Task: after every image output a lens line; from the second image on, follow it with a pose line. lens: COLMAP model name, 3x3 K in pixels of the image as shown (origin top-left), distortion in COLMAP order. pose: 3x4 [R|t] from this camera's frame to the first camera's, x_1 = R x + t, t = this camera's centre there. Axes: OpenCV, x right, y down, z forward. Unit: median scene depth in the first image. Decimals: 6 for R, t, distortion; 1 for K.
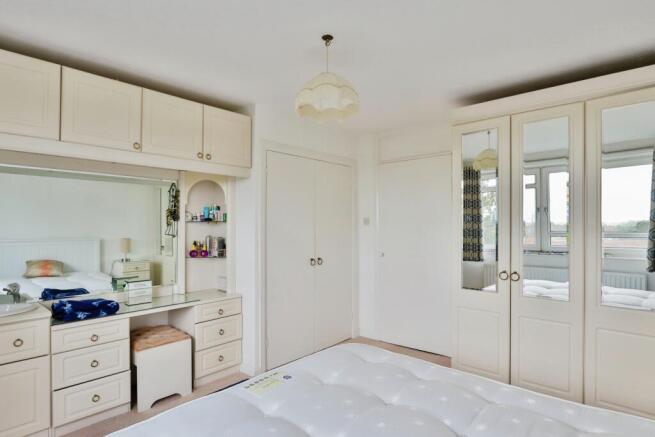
lens RADIAL K [[339.3, 0, 327.5], [0, 339.3, 220.8], [0, 0, 1]] dist [-0.031997, 0.001905]
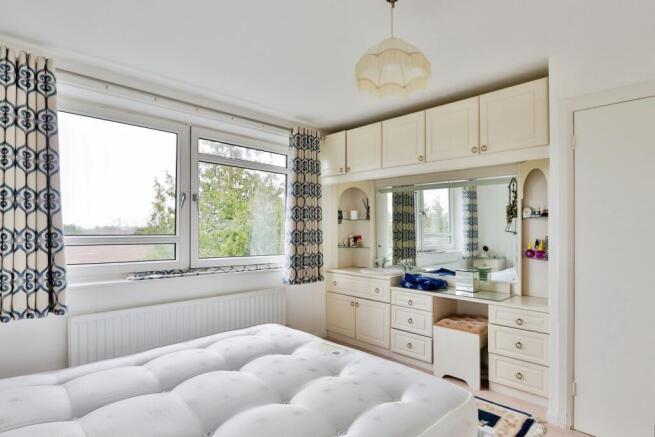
lens RADIAL K [[339.3, 0, 334.3], [0, 339.3, 225.0], [0, 0, 1]] dist [-0.031997, 0.001905]
pose [[-0.054265, -0.002302, -0.998524, 0.607034], [0.013303, 0.999907, -0.003028, 0.021286], [0.998438, -0.013447, -0.054229, 0.626013]]
